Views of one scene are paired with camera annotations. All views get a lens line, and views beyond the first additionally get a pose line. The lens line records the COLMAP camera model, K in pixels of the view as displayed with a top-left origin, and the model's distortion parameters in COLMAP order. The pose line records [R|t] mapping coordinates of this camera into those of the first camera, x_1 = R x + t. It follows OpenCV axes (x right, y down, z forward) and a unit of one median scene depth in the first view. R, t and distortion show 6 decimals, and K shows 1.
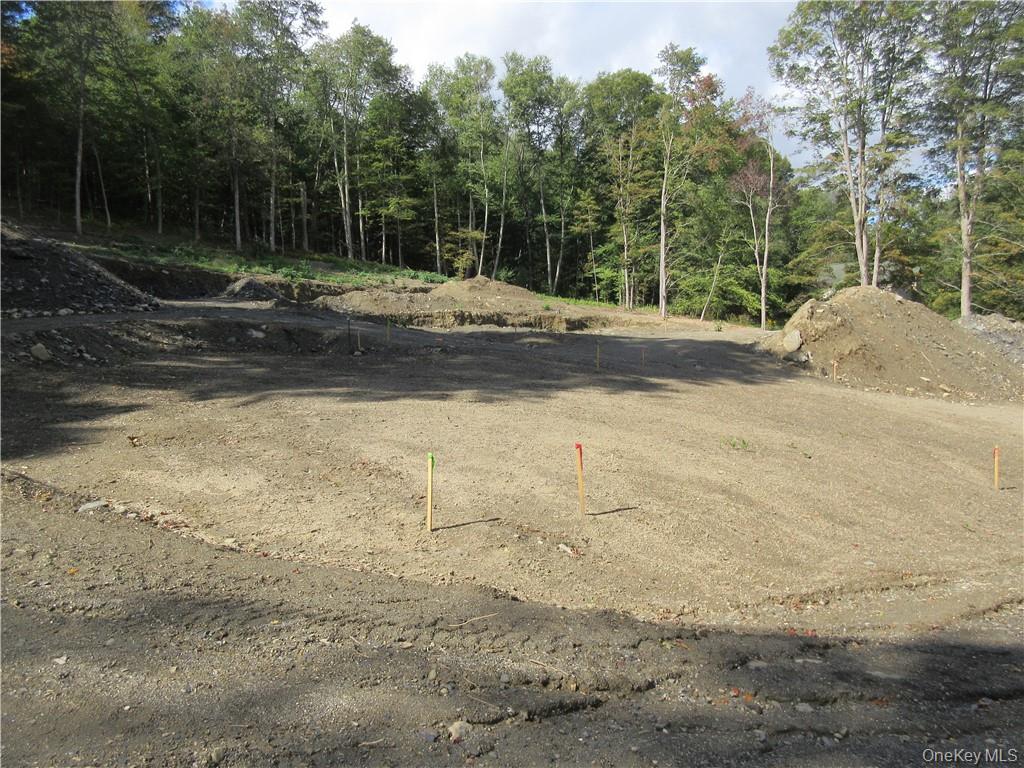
lens RADIAL K [[754.5, 0, 508.8], [0, 754.5, 382.1], [0, 0, 1]] dist [-0.023208, 0.004835]
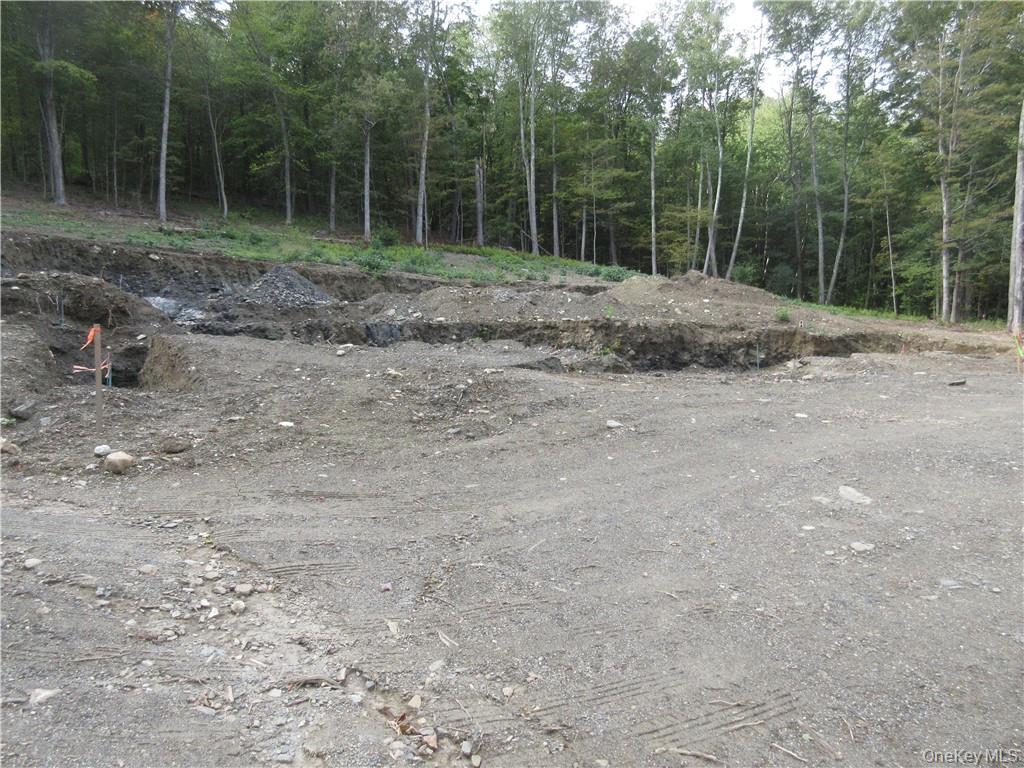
lens RADIAL K [[754.5, 0, 511.9], [0, 754.5, 386.5], [0, 0, 1]] dist [-0.023208, 0.004835]
pose [[0.926026, 0.039888, -0.375346, 0.062292], [-0.047481, 0.998812, -0.010997, -0.023723], [0.374462, 0.028006, 0.926819, 0.314341]]
